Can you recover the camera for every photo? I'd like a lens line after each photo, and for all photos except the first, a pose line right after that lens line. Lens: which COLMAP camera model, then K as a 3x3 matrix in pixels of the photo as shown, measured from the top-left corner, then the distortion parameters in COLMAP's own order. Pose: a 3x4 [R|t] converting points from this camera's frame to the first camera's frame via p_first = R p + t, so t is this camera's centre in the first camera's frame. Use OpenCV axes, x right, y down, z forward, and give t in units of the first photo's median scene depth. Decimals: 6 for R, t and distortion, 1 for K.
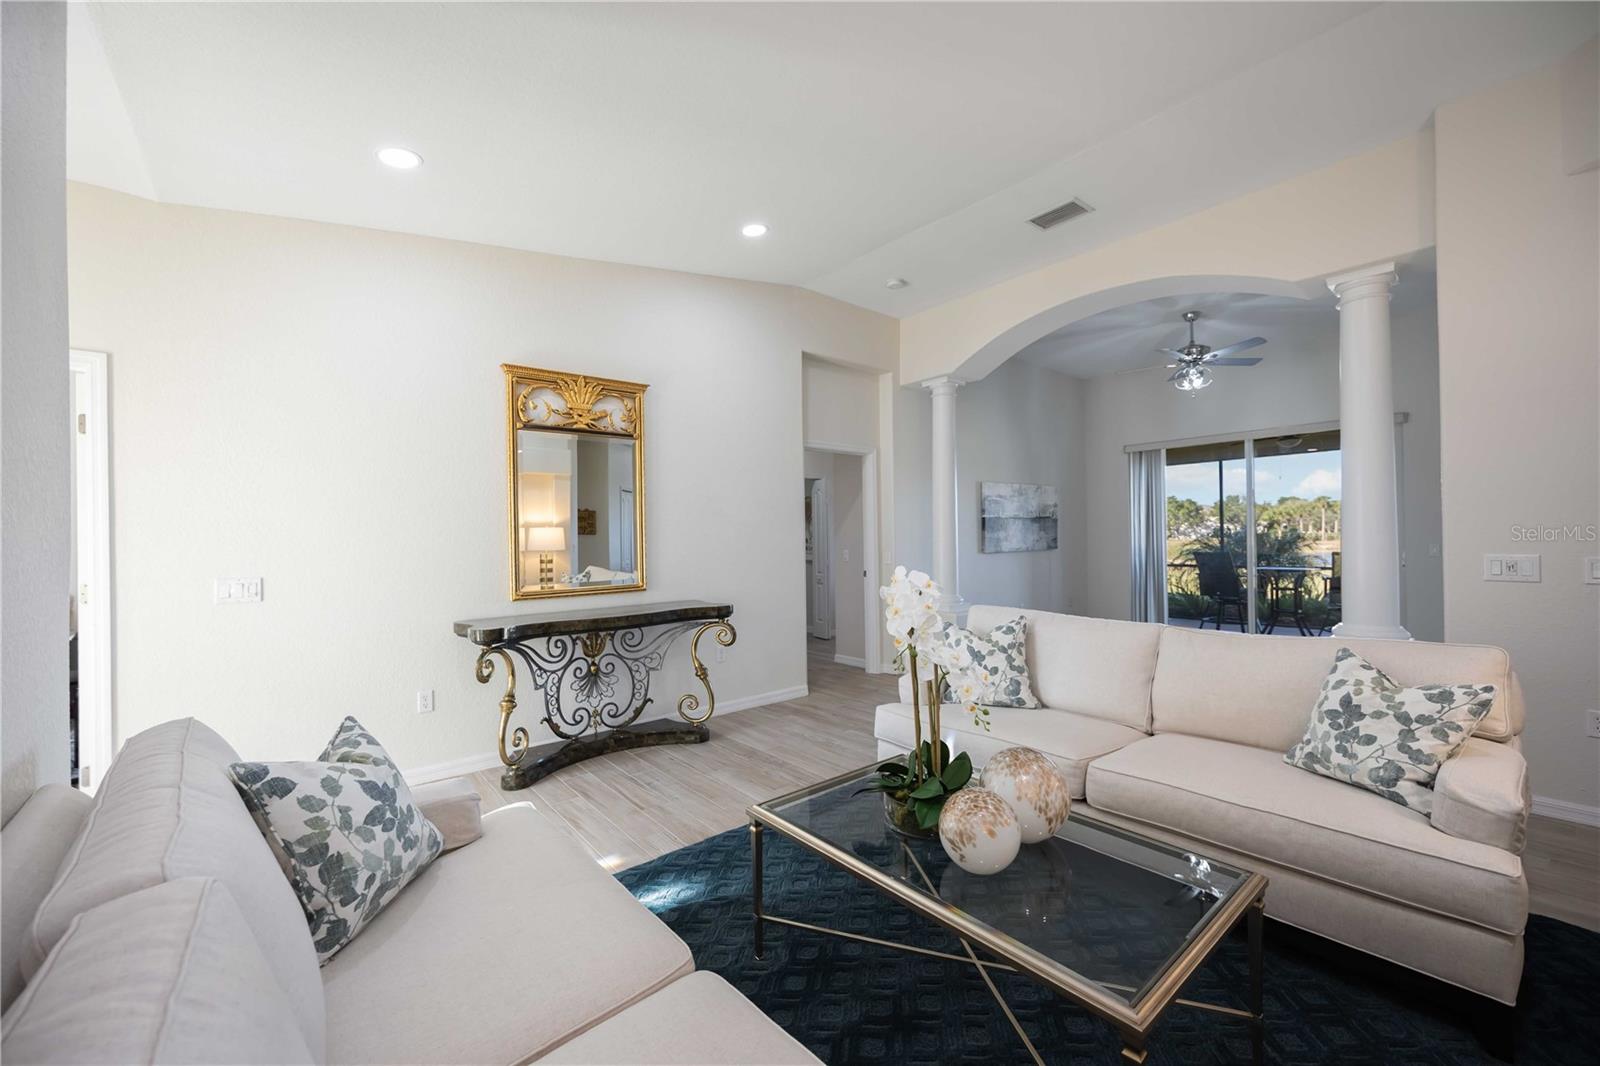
lens RADIAL K [[624.1, 0, 800.0], [0, 624.1, 533.0], [0, 0, 1]] dist [0.000301, -0.000050]
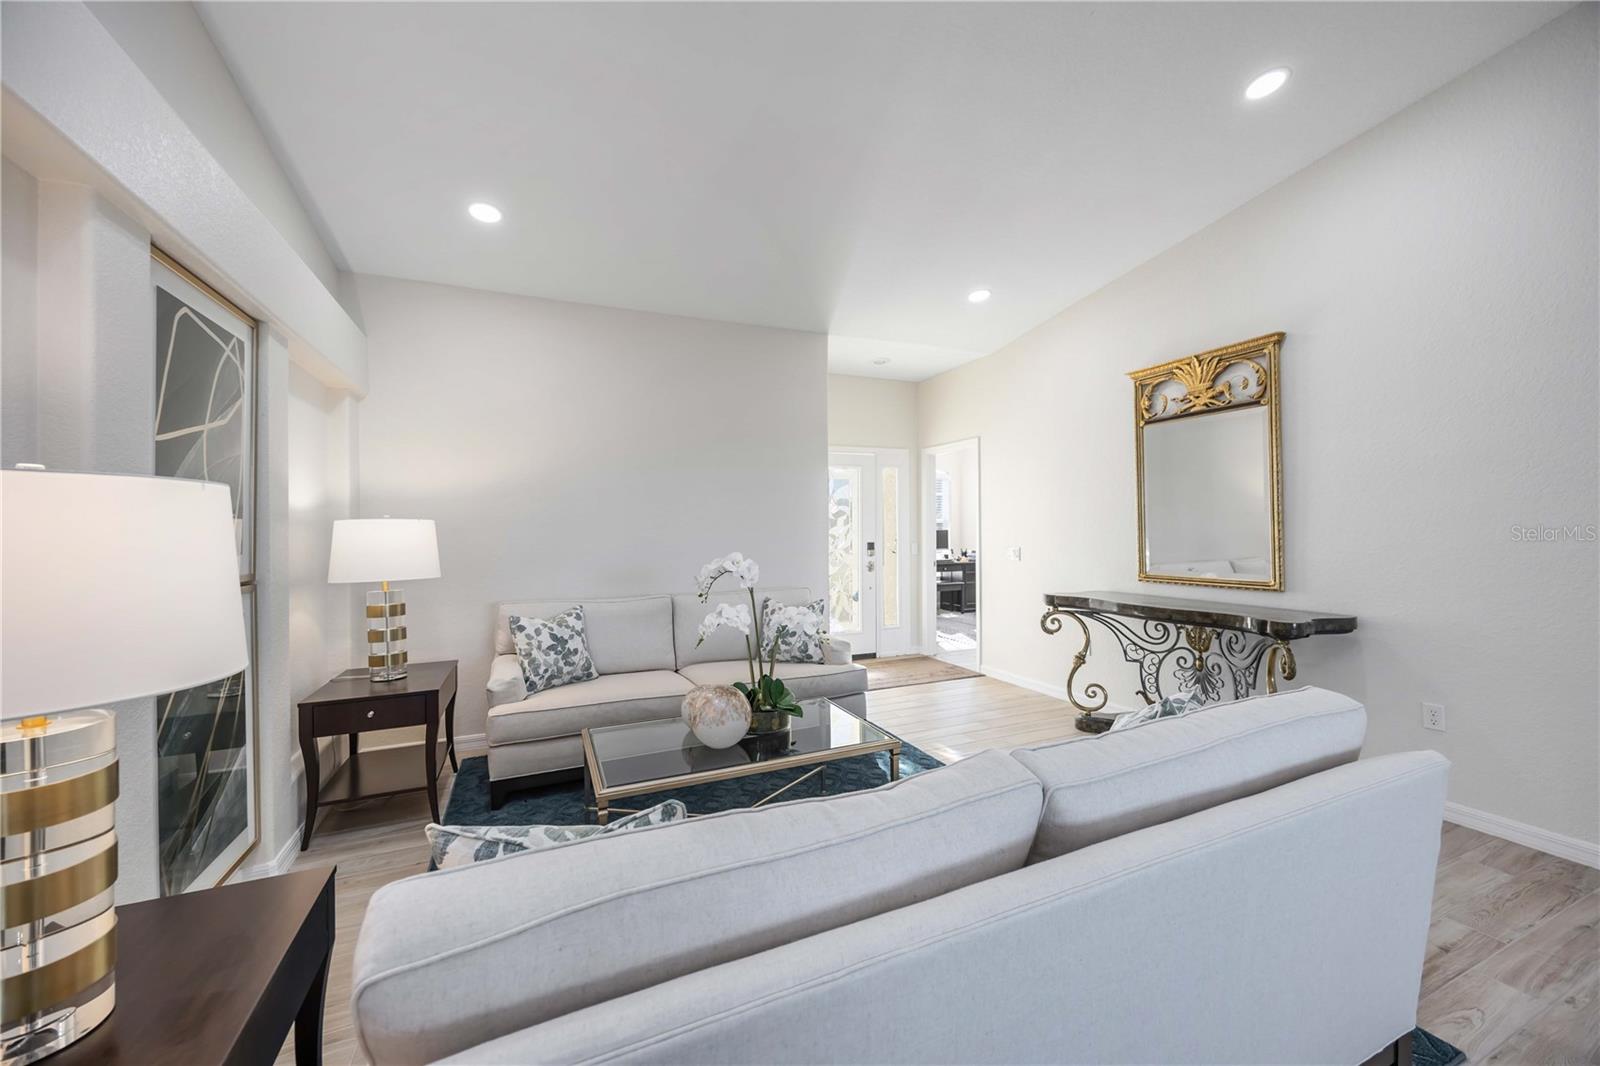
lens RADIAL K [[607.9, 0, 801.0], [0, 607.9, 536.3], [0, 0, 1]] dist [0.000955, -0.000040]
pose [[-0.273498, 0.027554, -0.961478, 0.737976], [0.018790, 0.999552, 0.023300, -0.009342], [0.961689, -0.011693, -0.273894, 0.693233]]
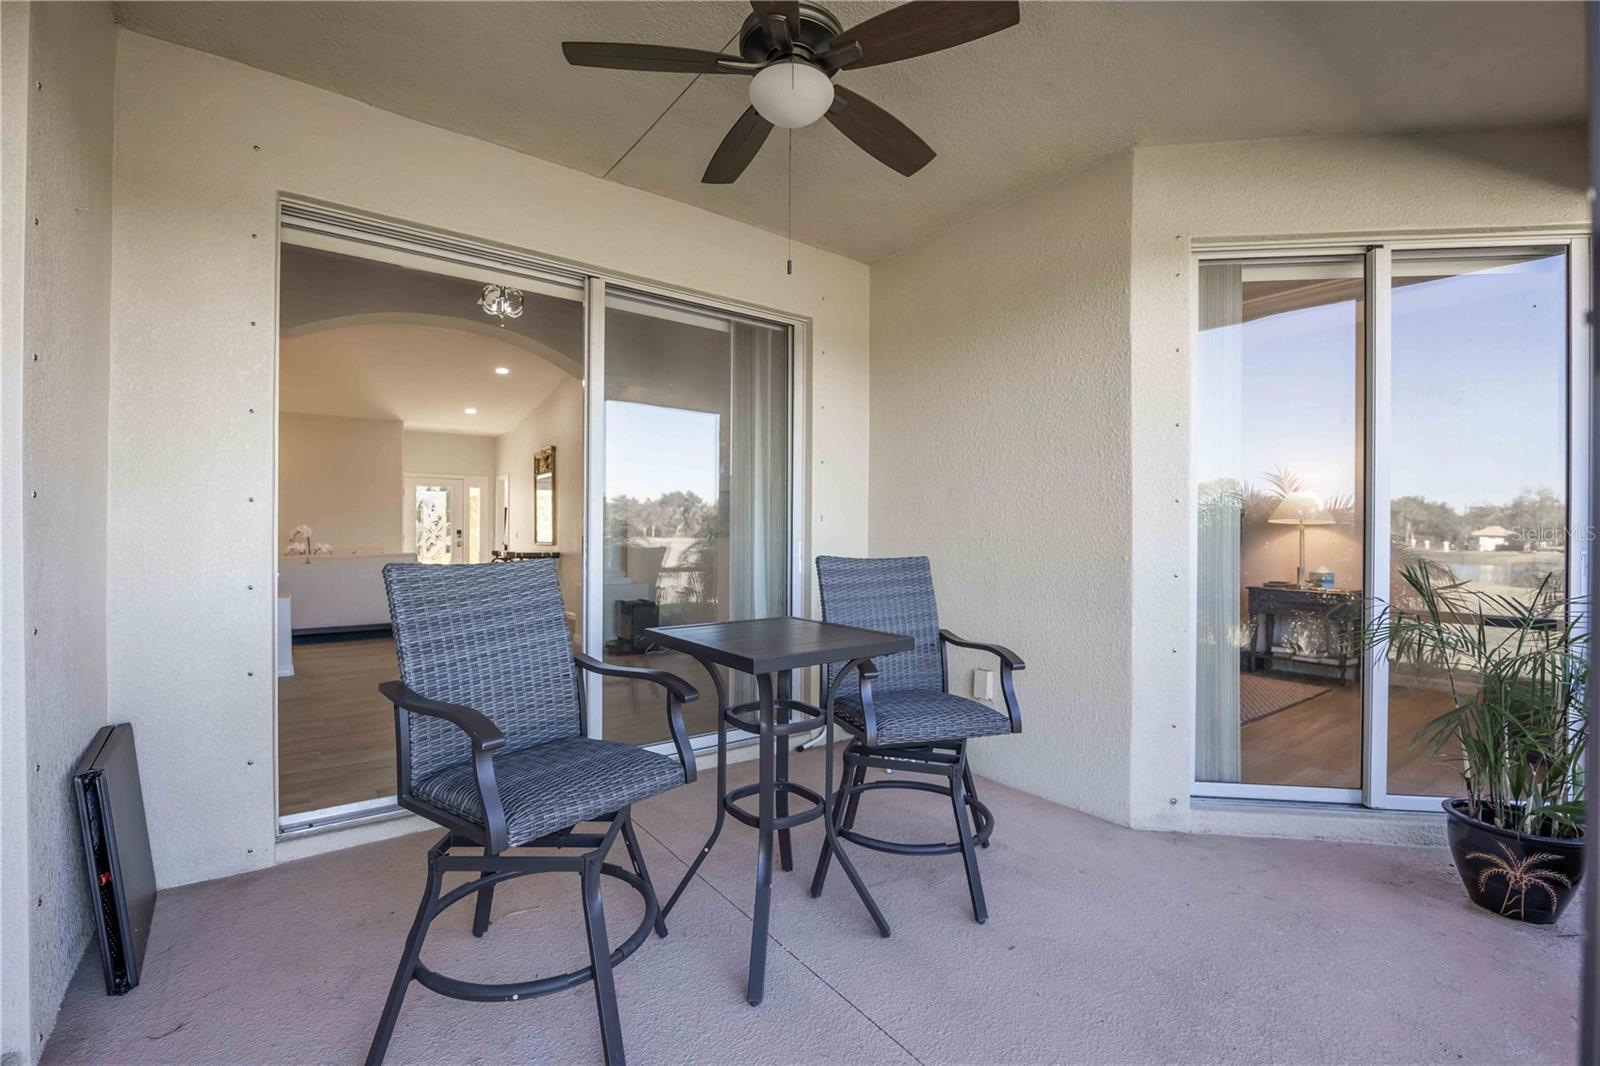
lens RADIAL K [[708.9, 0, 801.3], [0, 708.9, 538.2], [0, 0, 1]] dist [0.000960, 0.000435]
pose [[-0.058213, 0.016916, -0.998161, 2.283441], [0.000783, 0.999857, 0.016899, 0.032135], [0.998304, 0.000202, -0.058218, 2.179520]]
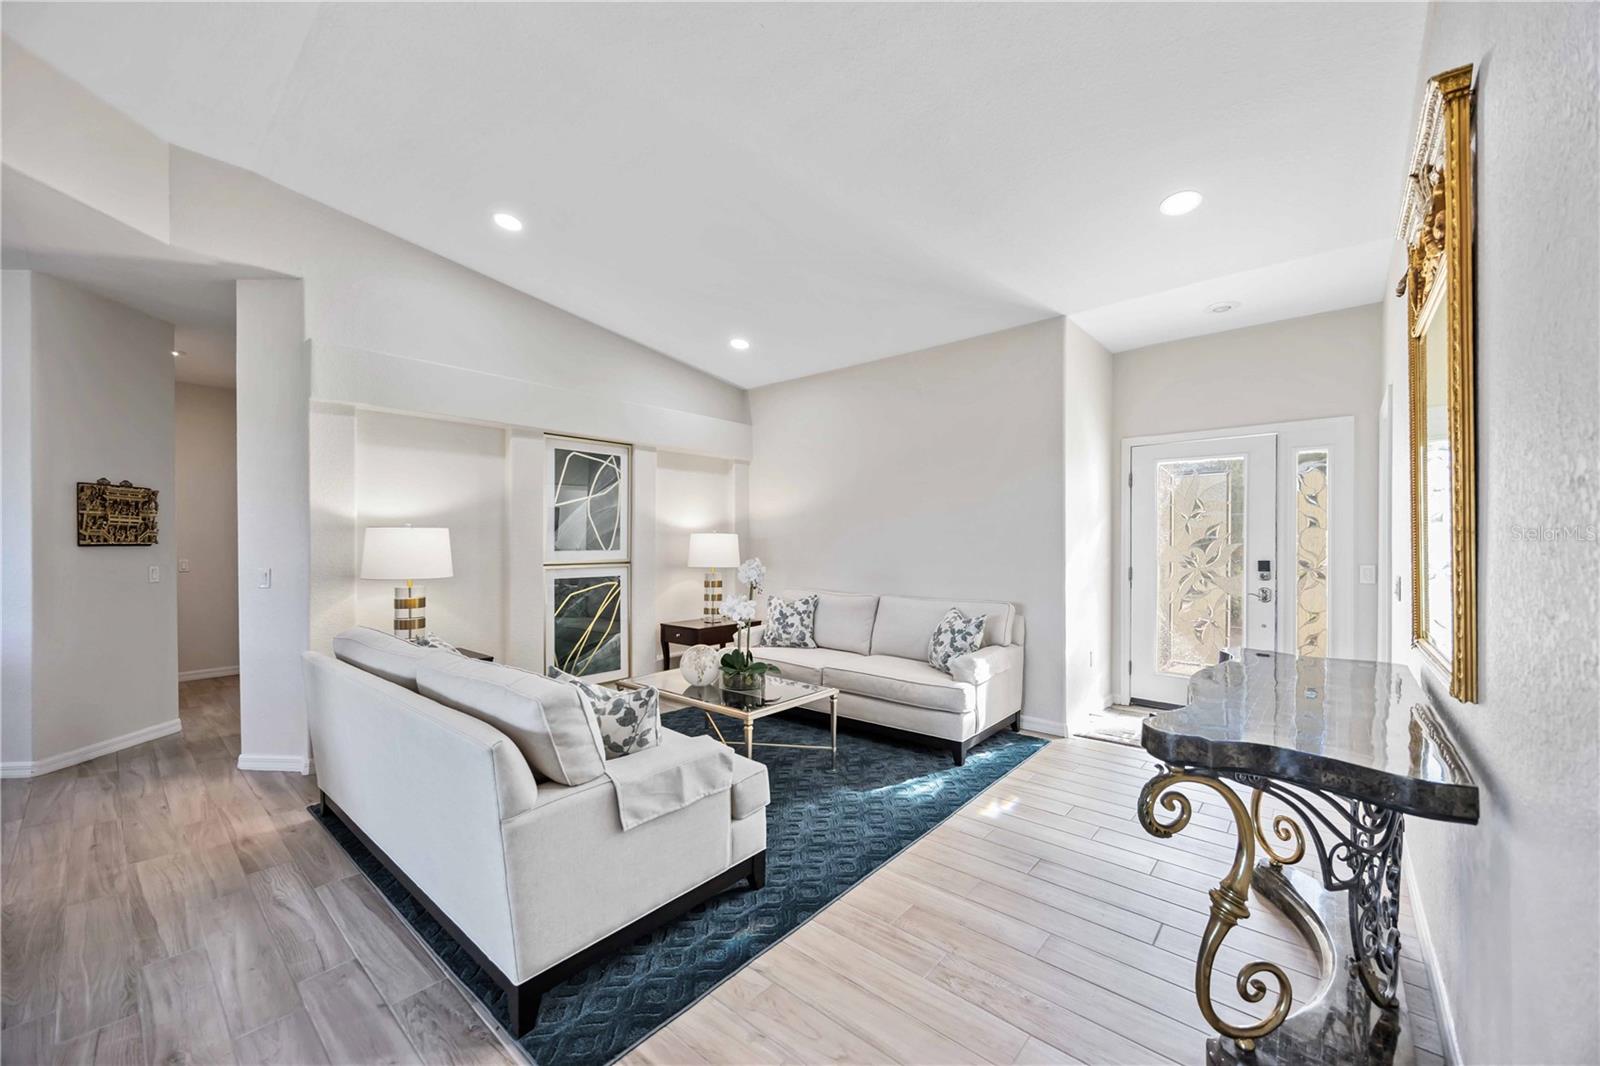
lens RADIAL K [[620.7, 0, 810.0], [0, 620.7, 541.1], [0, 0, 1]] dist [-0.000346, 0.000050]
pose [[-0.984070, 0.014973, -0.177152, 0.167021], [0.015351, 0.999882, -0.000762, 0.000547], [0.177119, -0.003469, -0.984183, 1.409372]]
